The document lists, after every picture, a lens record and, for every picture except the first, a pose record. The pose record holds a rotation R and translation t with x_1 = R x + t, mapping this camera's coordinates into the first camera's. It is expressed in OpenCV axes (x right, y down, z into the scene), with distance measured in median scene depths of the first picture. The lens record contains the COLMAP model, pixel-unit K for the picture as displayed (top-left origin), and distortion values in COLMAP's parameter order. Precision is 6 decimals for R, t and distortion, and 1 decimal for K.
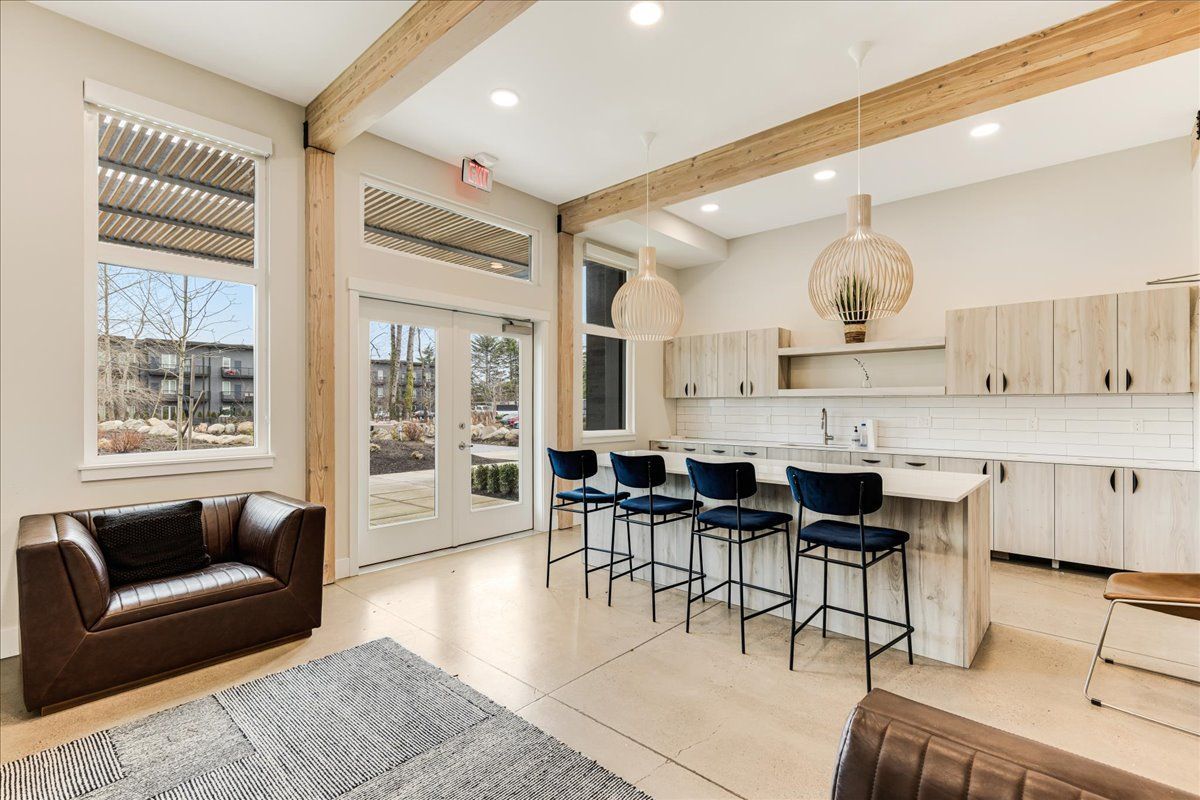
lens RADIAL K [[541.0, 0, 605.8], [0, 541.0, 405.6], [0, 0, 1]] dist [0.002408, 0.000132]
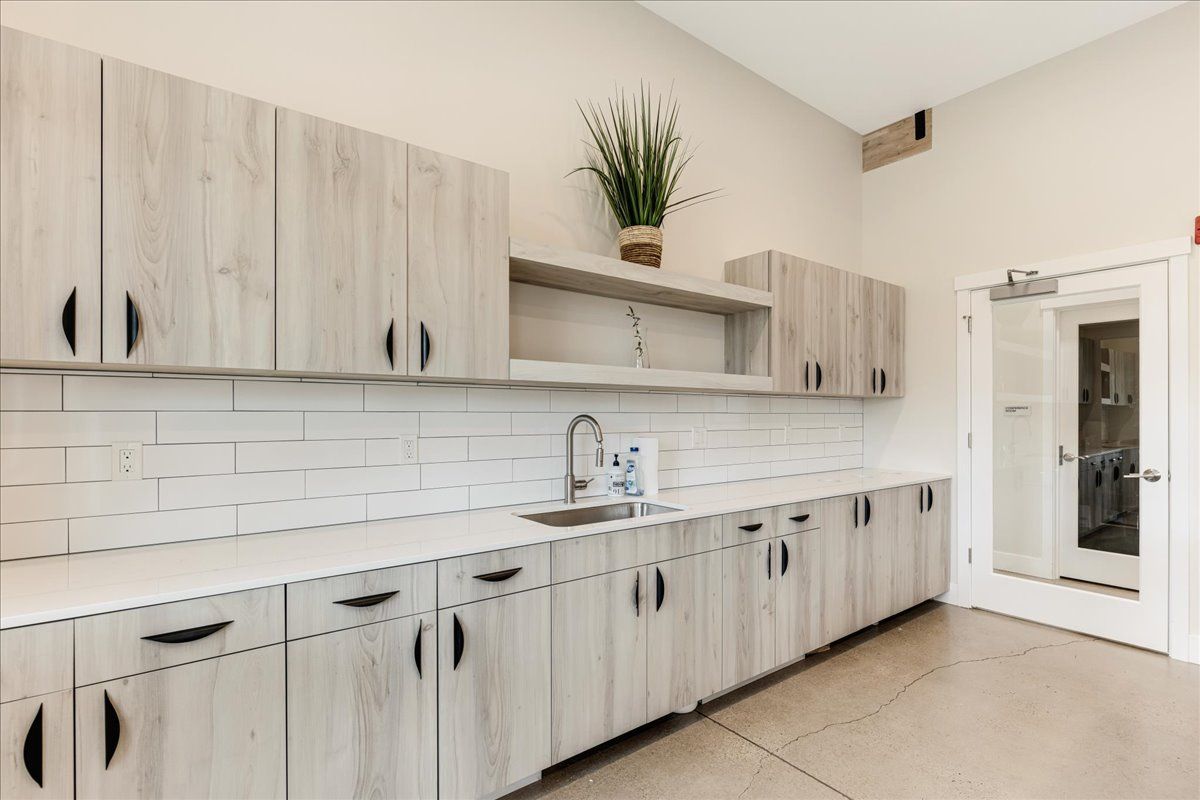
lens RADIAL K [[546.2, 0, 599.1], [0, 546.2, 406.5], [0, 0, 1]] dist [0.000316, -0.000205]
pose [[0.209221, 0.007256, 0.977841, 0.000963], [-0.005532, 0.999965, -0.006237, 0.001431], [-0.977853, -0.004105, 0.209254, 0.941974]]
